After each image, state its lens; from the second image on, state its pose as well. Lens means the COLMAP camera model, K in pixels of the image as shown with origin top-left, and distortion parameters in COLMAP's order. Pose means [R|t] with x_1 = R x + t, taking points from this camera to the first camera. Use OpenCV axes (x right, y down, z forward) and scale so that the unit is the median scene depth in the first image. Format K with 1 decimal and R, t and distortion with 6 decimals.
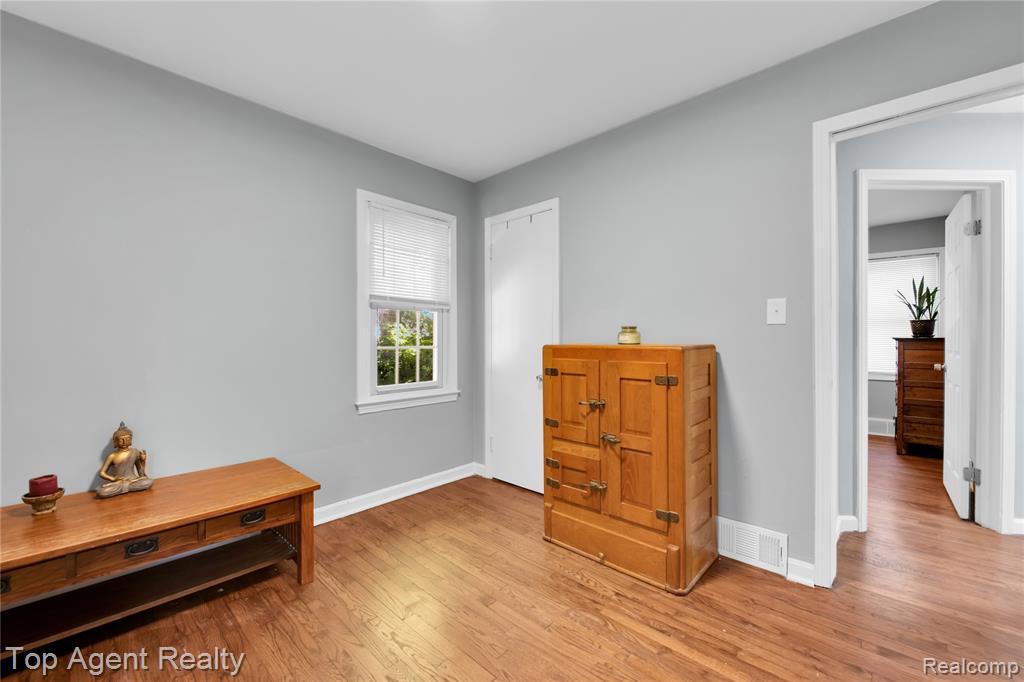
lens RADIAL K [[411.9, 0, 508.9], [0, 411.9, 341.4], [0, 0, 1]] dist [-0.010276, -0.000197]
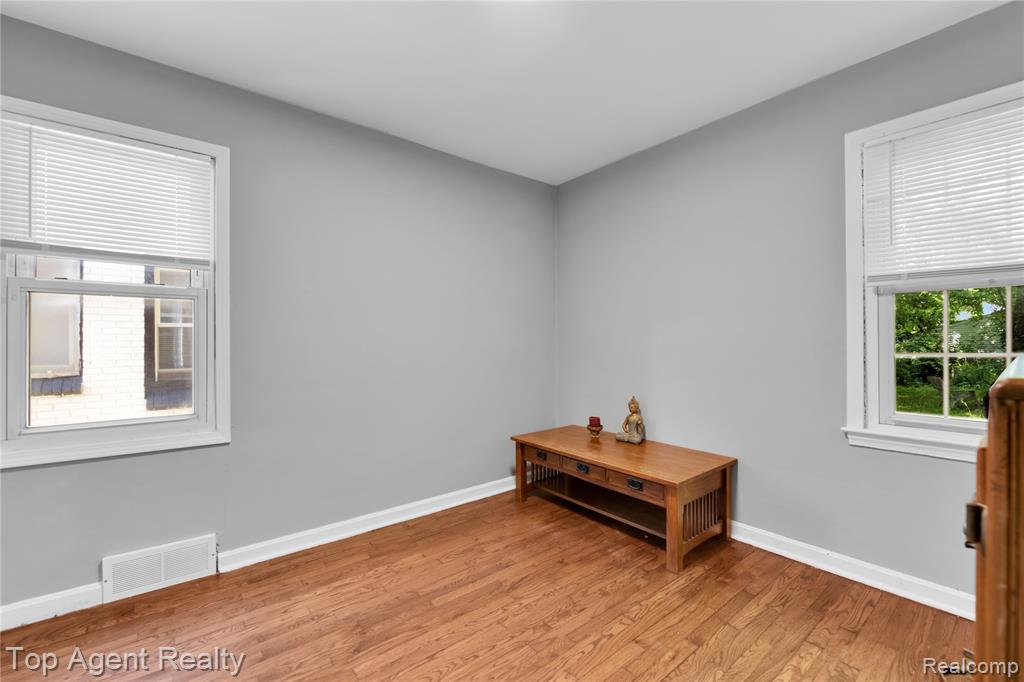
lens RADIAL K [[411.9, 0, 514.3], [0, 411.9, 339.7], [0, 0, 1]] dist [-0.010276, -0.000197]
pose [[-0.123985, -0.001819, -0.992282, 0.618251], [0.000744, 0.999998, -0.001926, -0.009061], [0.992284, -0.000977, -0.123984, 0.734642]]
